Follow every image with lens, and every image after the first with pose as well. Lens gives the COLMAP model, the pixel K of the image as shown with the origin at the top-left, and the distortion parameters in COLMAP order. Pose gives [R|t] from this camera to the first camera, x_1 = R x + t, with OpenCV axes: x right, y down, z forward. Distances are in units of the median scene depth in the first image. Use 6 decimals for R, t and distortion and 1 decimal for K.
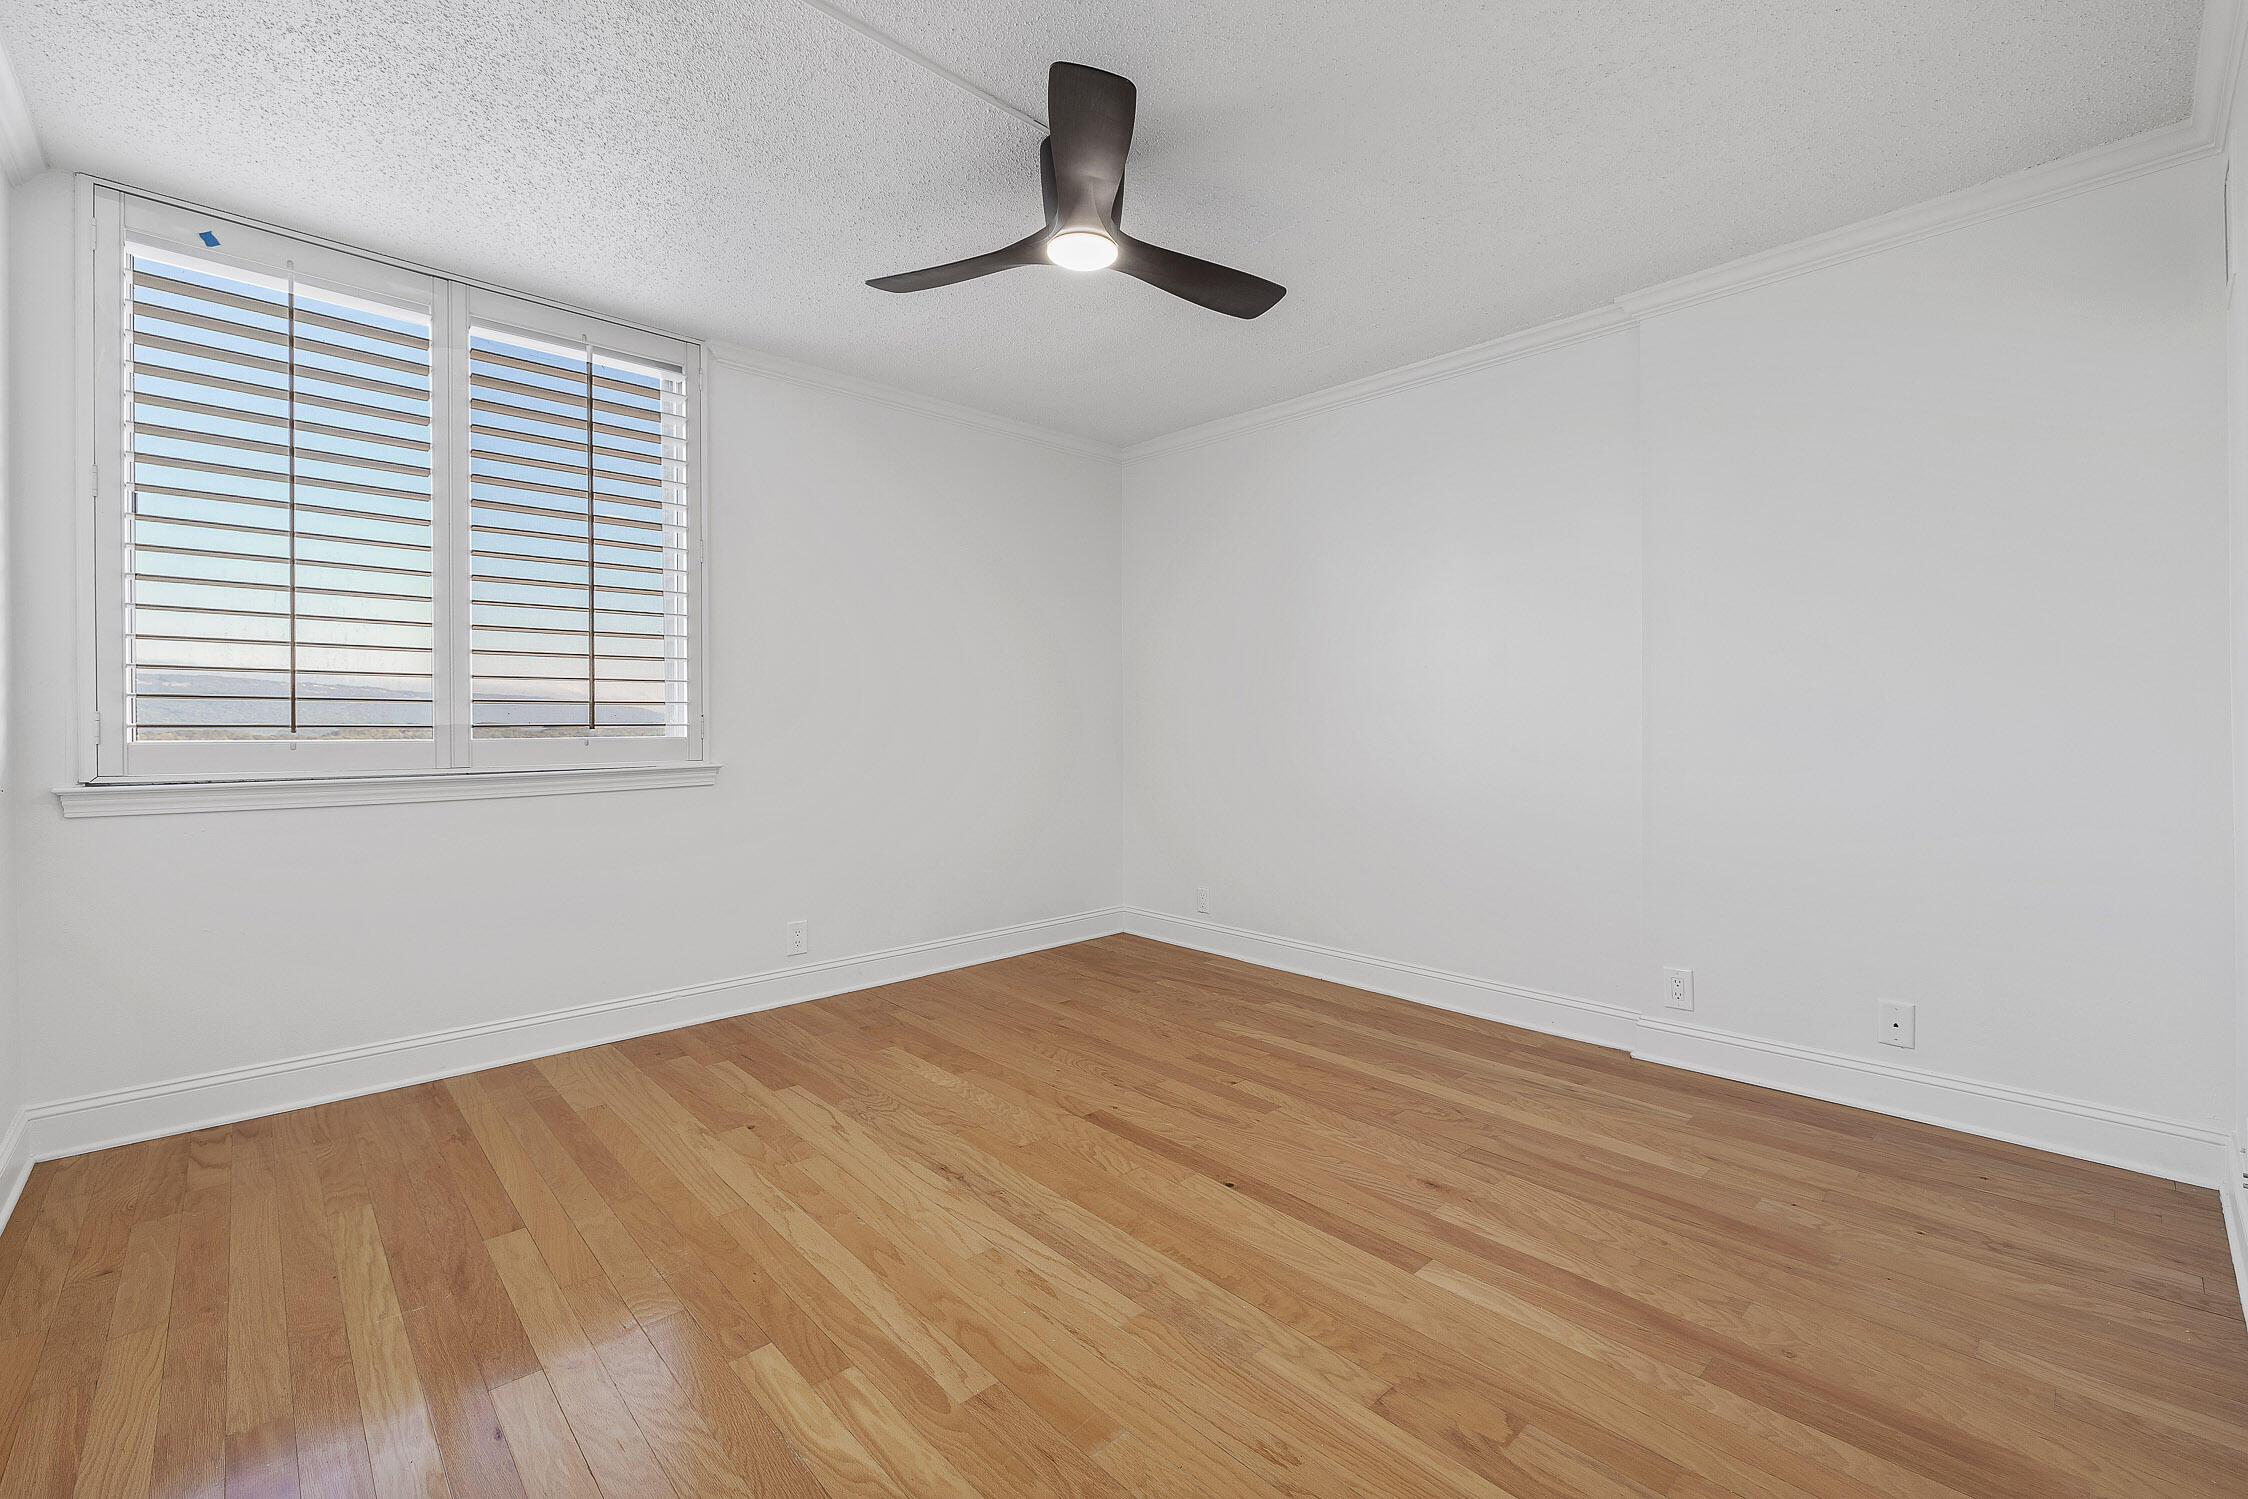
lens RADIAL K [[966.7, 0, 1120.4], [0, 966.7, 741.6], [0, 0, 1]] dist [0.000577, 0.000066]
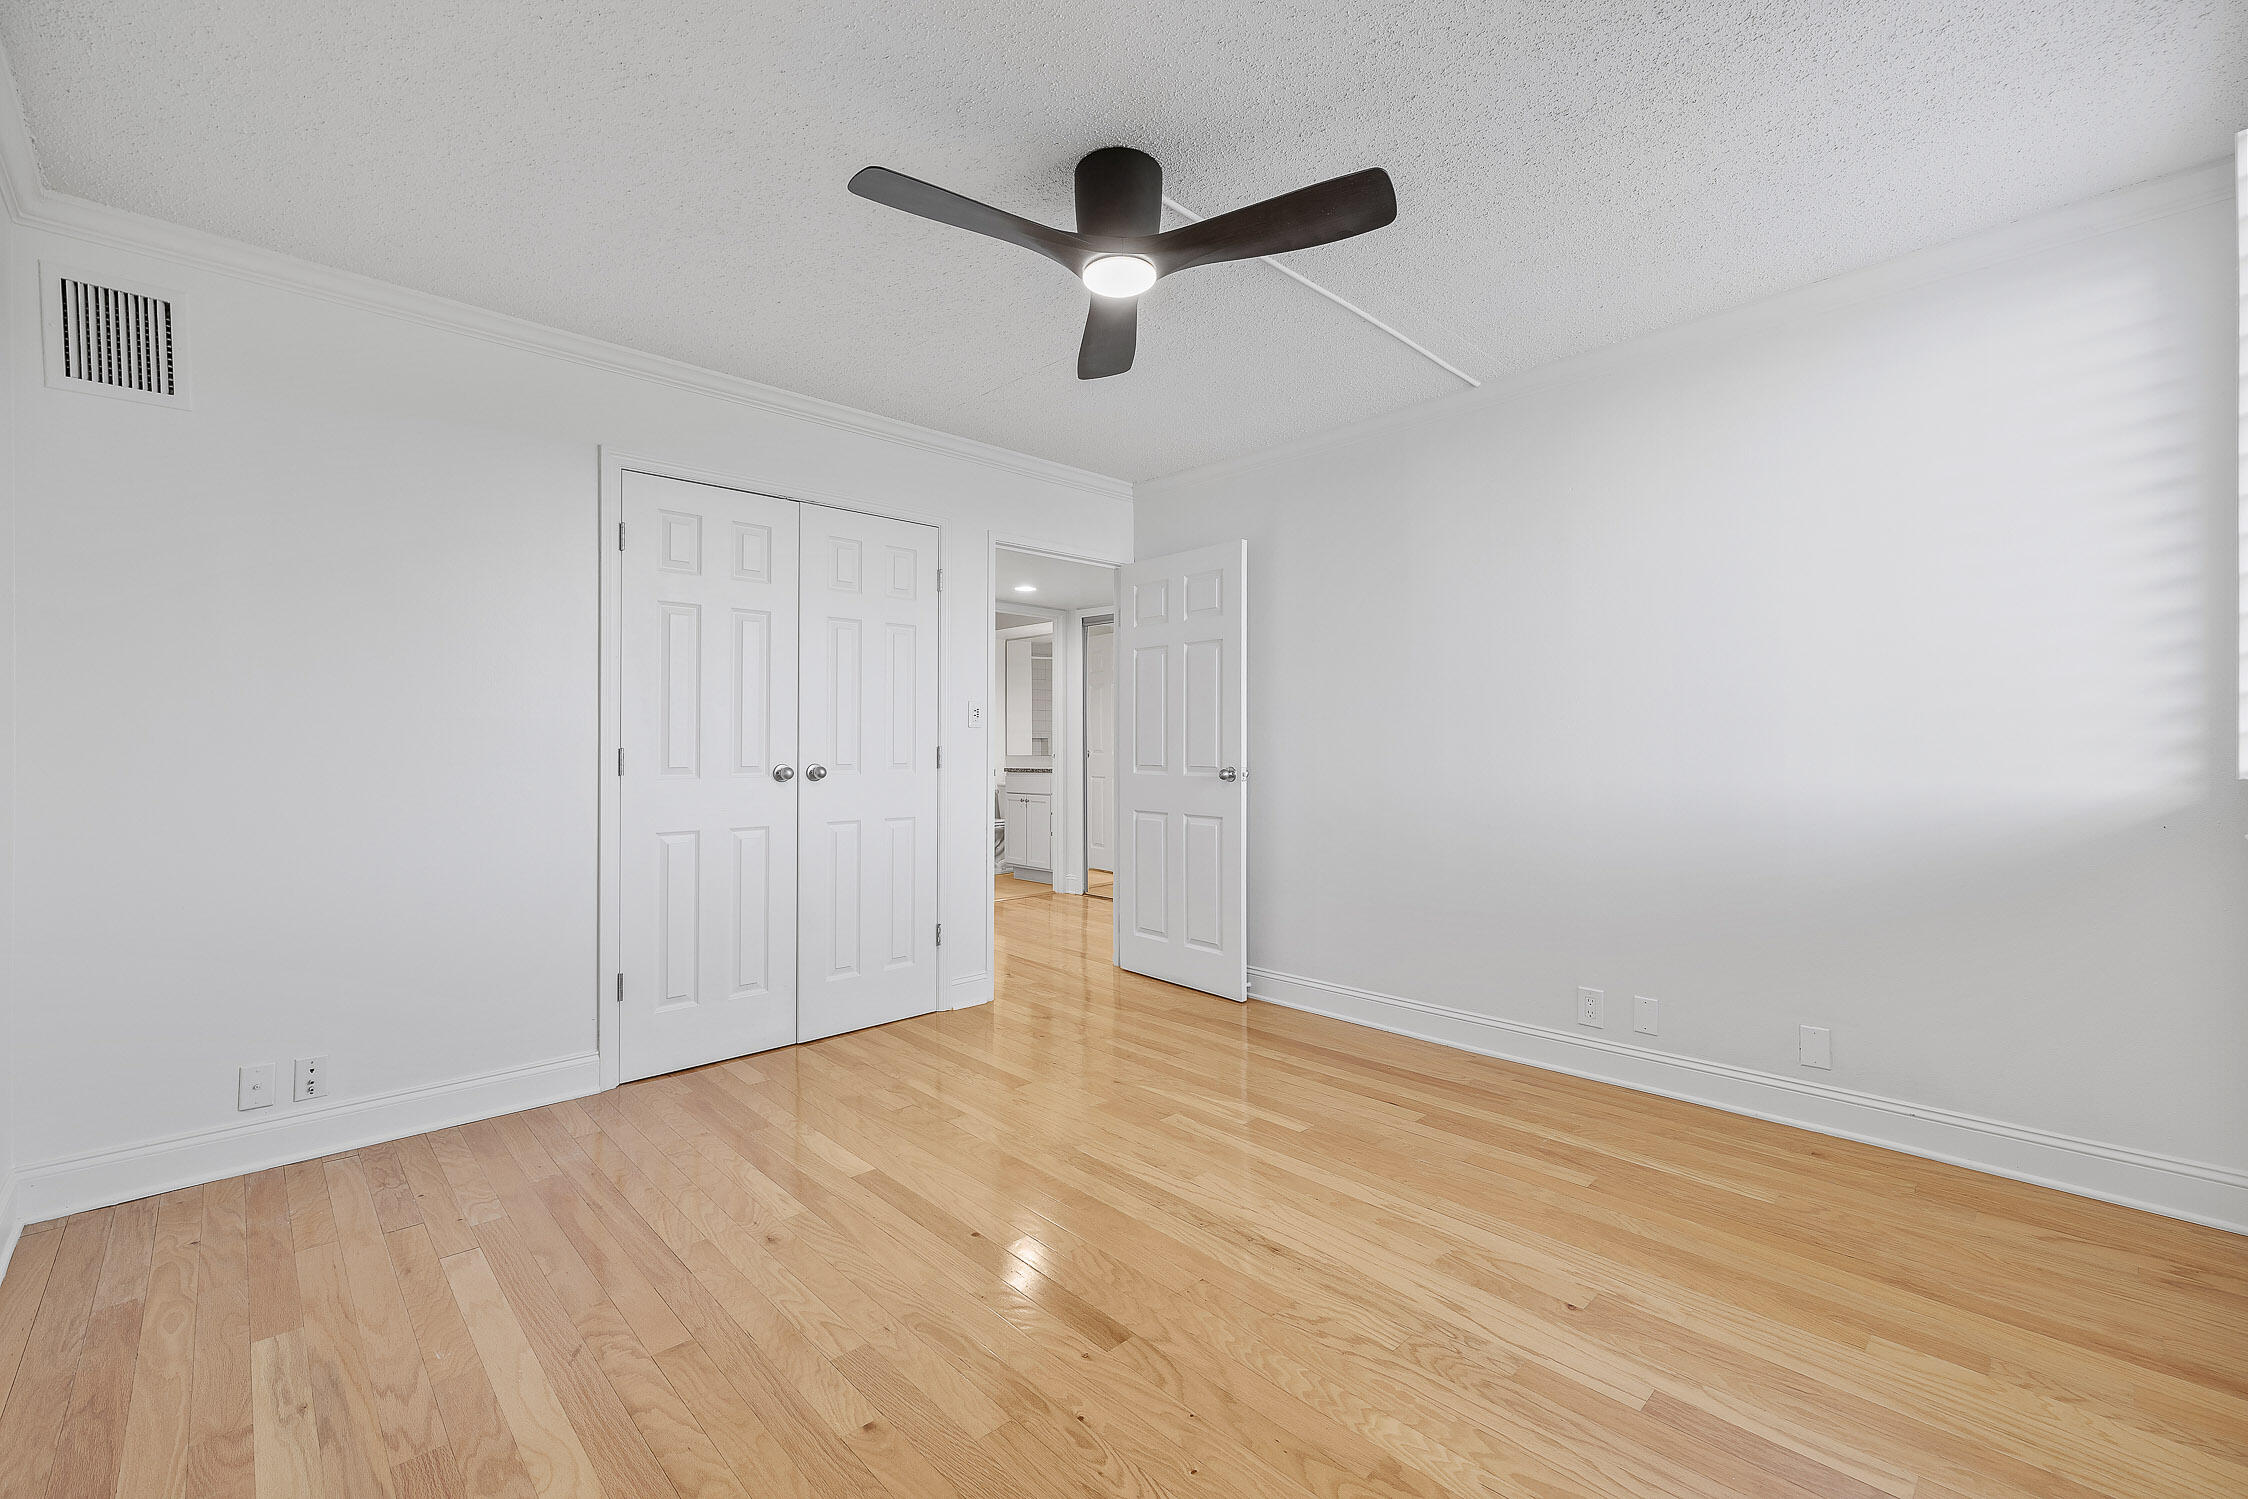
lens RADIAL K [[966.7, 0, 1128.8], [0, 966.7, 753.2], [0, 0, 1]] dist [0.000577, 0.000066]
pose [[-0.999925, 0.005724, -0.010783, -0.035489], [0.005450, 0.999666, 0.025282, -0.057888], [0.010924, 0.025221, -0.999622, 1.911986]]
